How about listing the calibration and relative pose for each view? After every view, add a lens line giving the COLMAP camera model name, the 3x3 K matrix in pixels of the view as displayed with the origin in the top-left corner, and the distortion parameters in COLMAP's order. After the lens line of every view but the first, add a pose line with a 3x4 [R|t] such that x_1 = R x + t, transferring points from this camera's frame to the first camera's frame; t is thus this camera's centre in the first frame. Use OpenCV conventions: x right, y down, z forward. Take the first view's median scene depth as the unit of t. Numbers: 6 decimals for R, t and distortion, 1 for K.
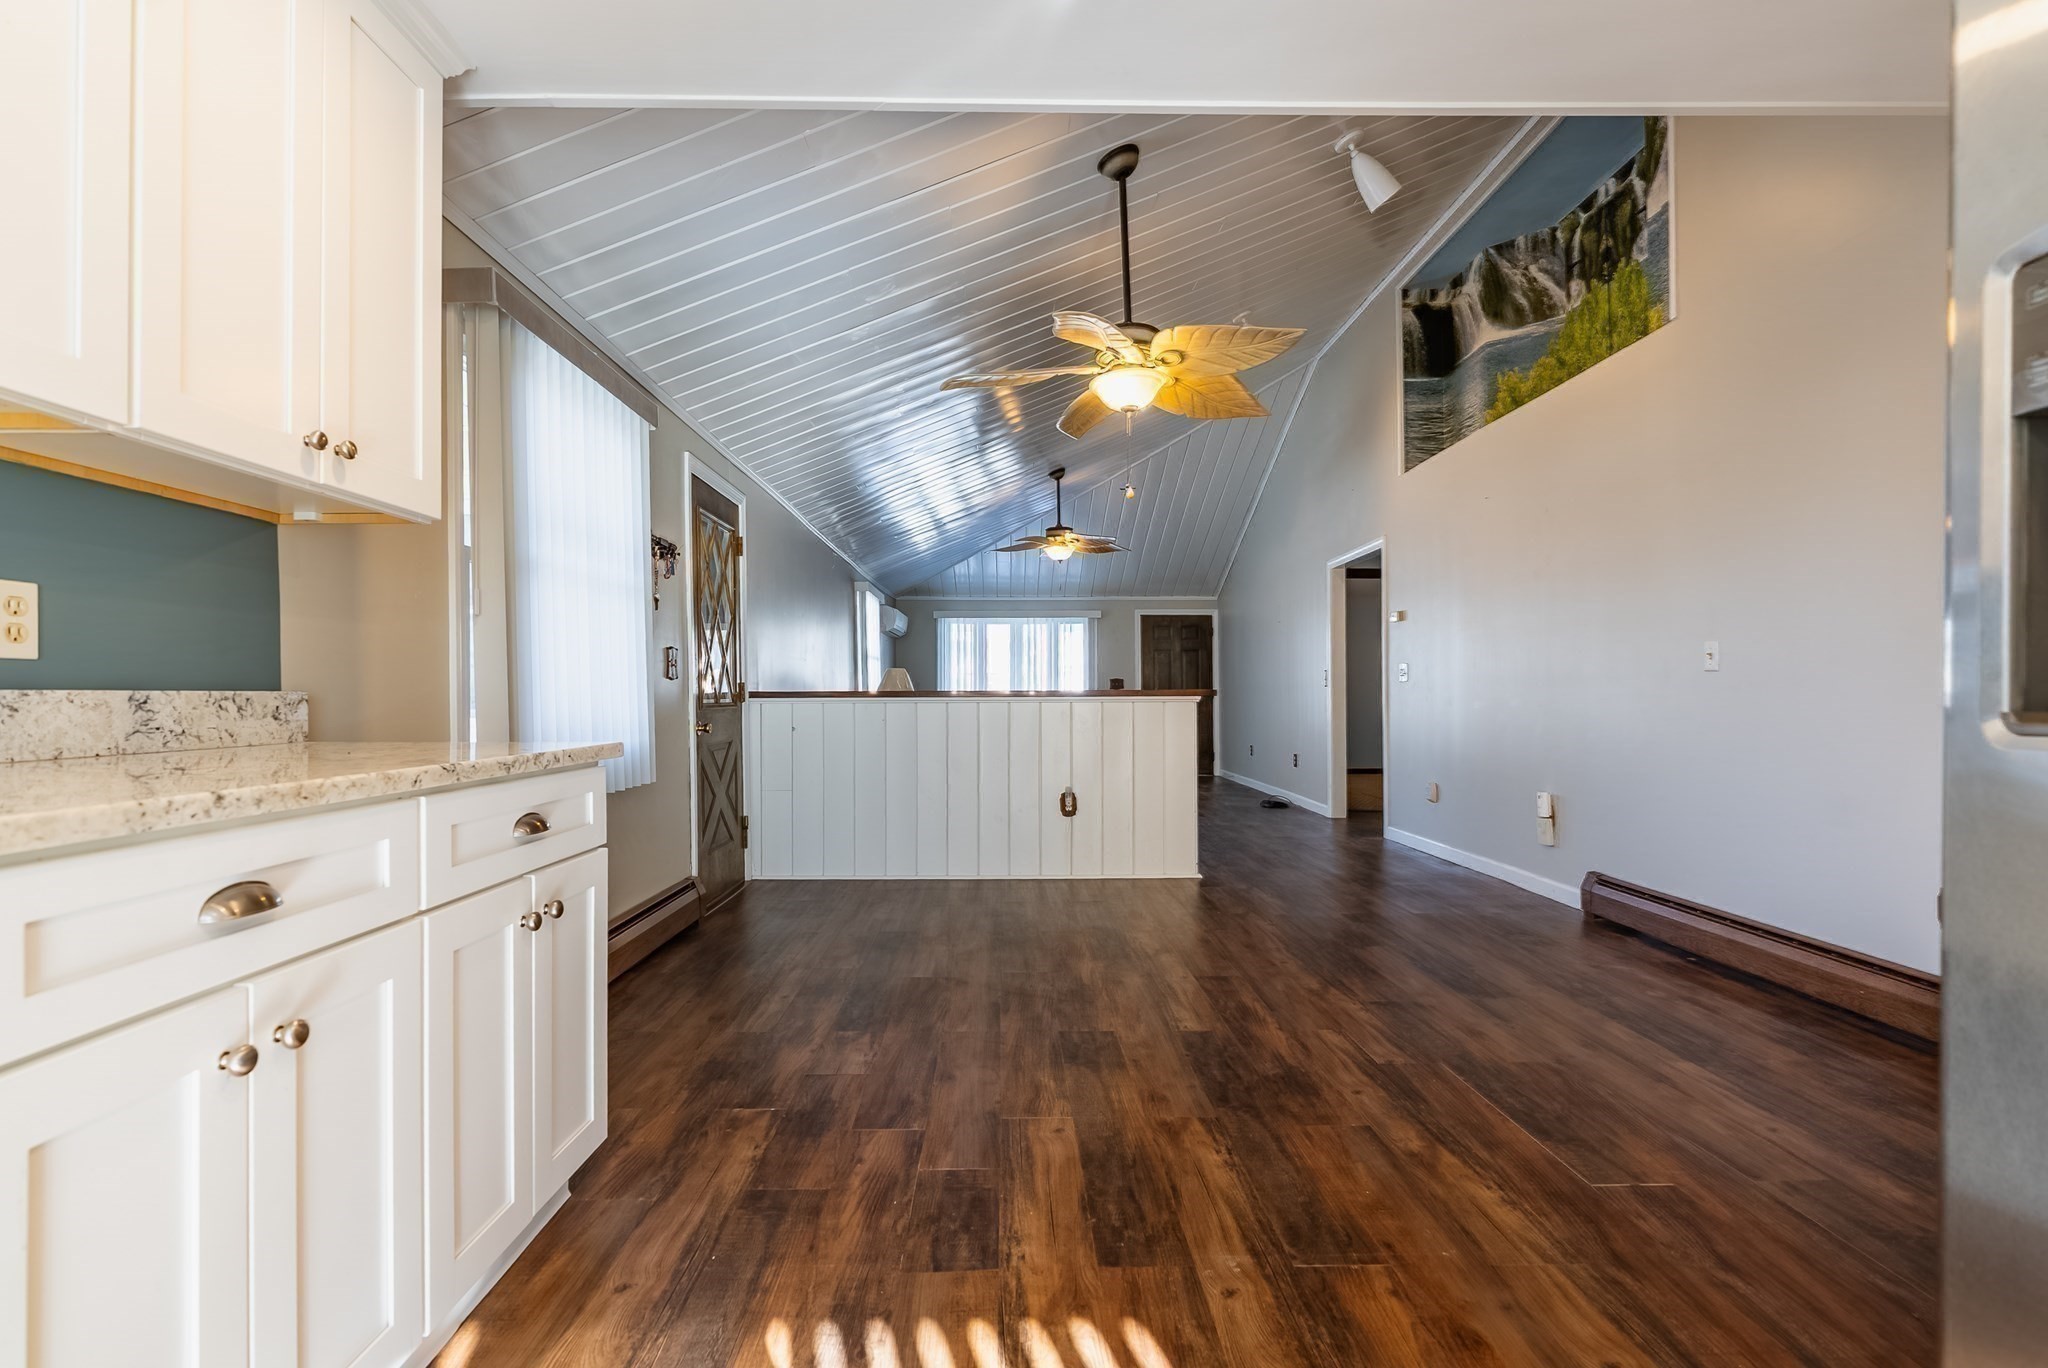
lens RADIAL K [[969.8, 0, 1028.2], [0, 969.8, 689.4], [0, 0, 1]] dist [-0.002330, 0.000115]
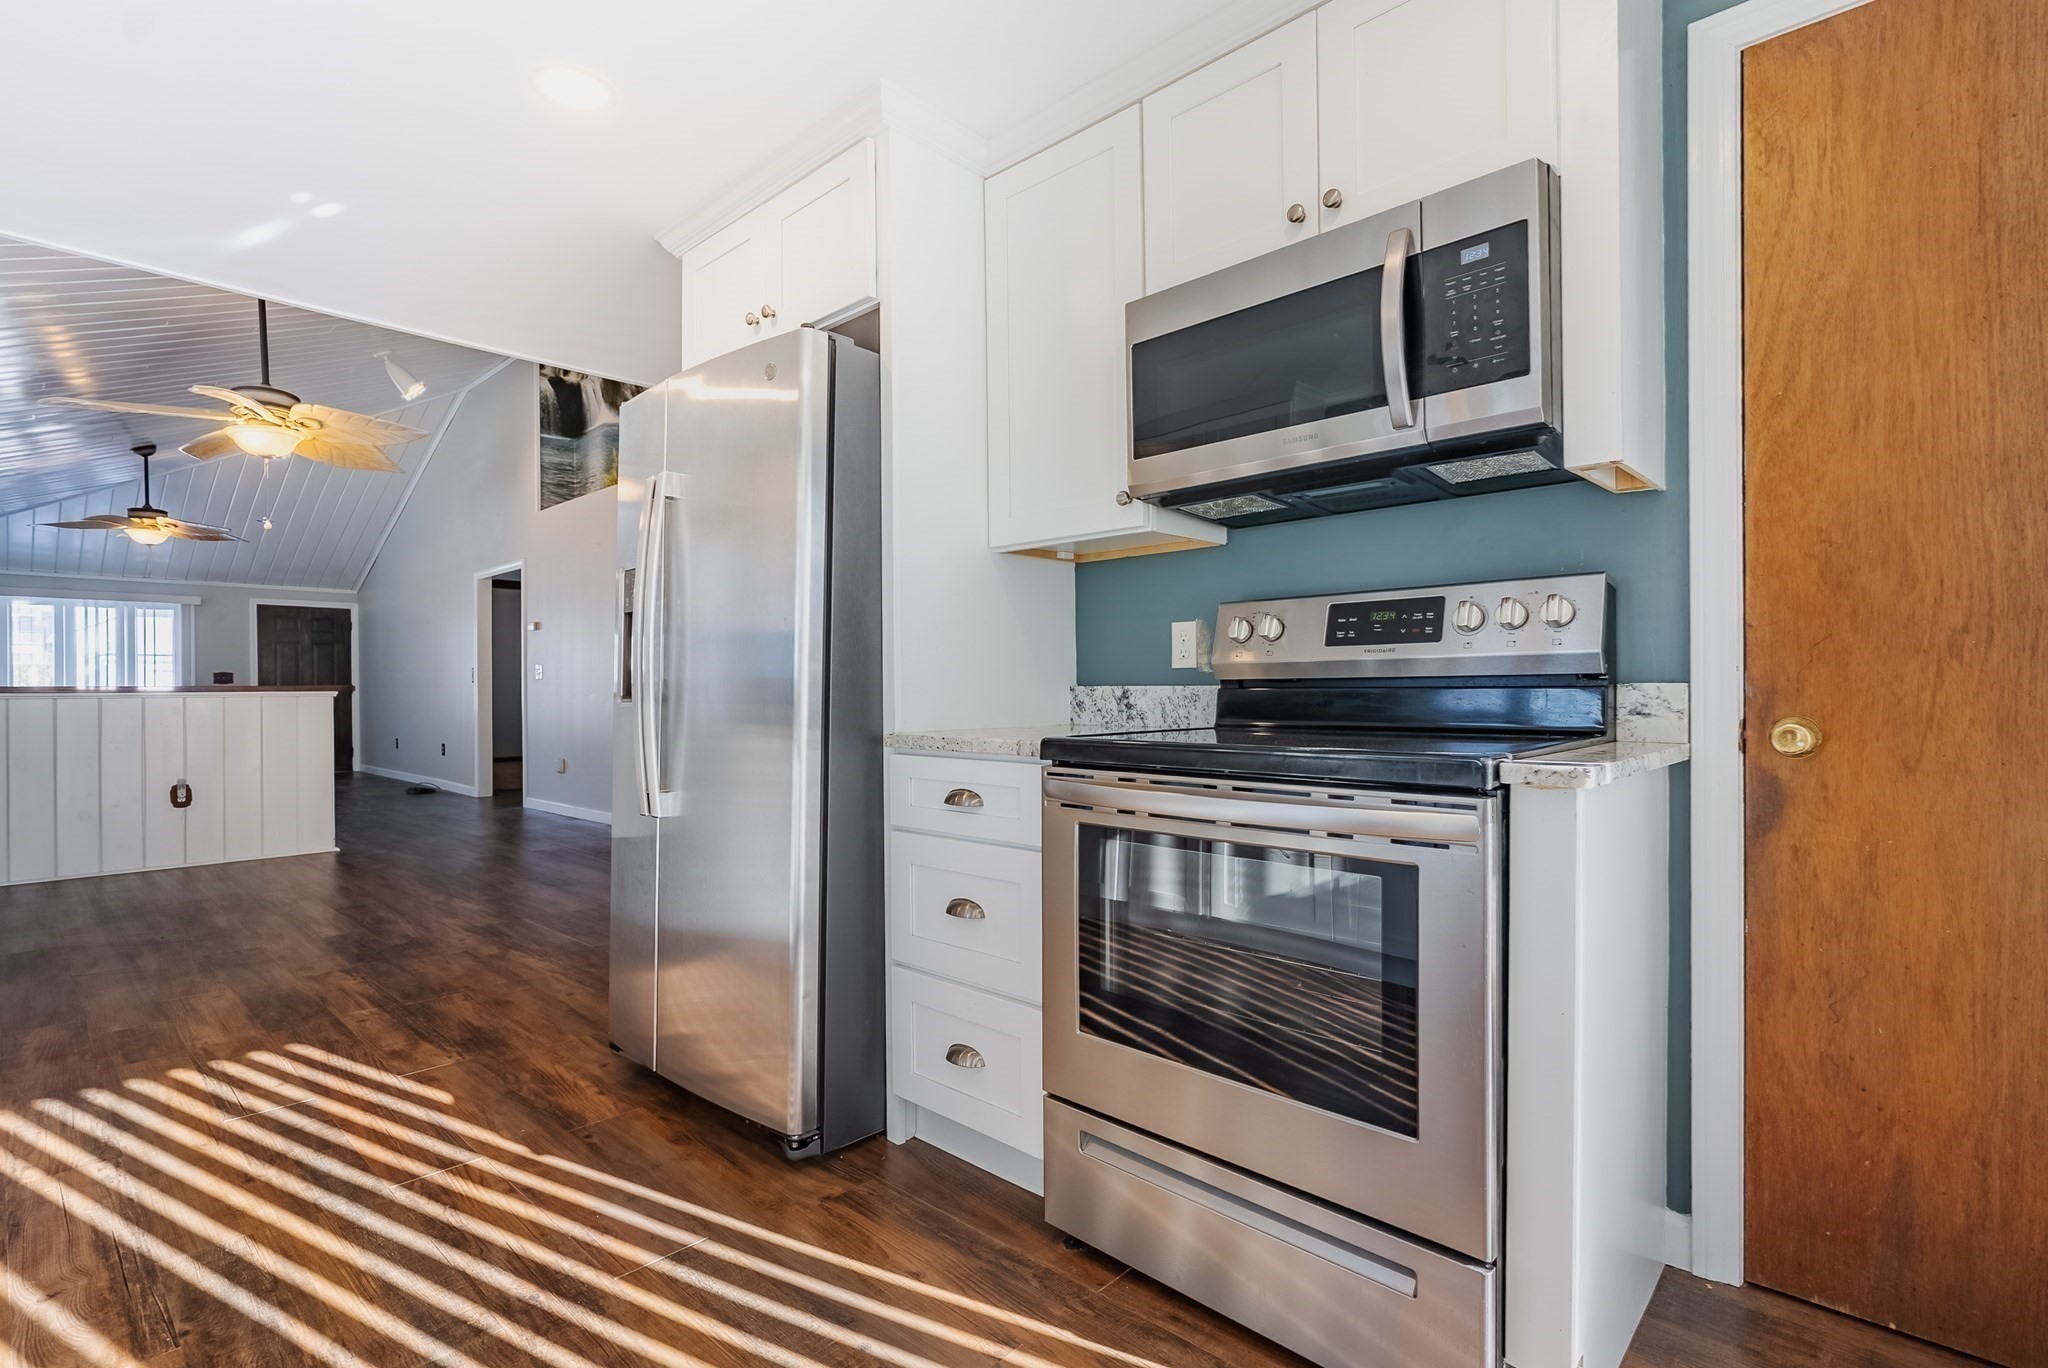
lens RADIAL K [[913.4, 0, 1028.6], [0, 913.4, 688.4], [0, 0, 1]] dist [-0.000886, 0.000402]
pose [[0.677908, -0.001227, 0.735146, -0.048399], [-0.002551, 0.999989, 0.004022, -0.002101], [-0.735142, -0.004602, 0.677897, -0.257286]]
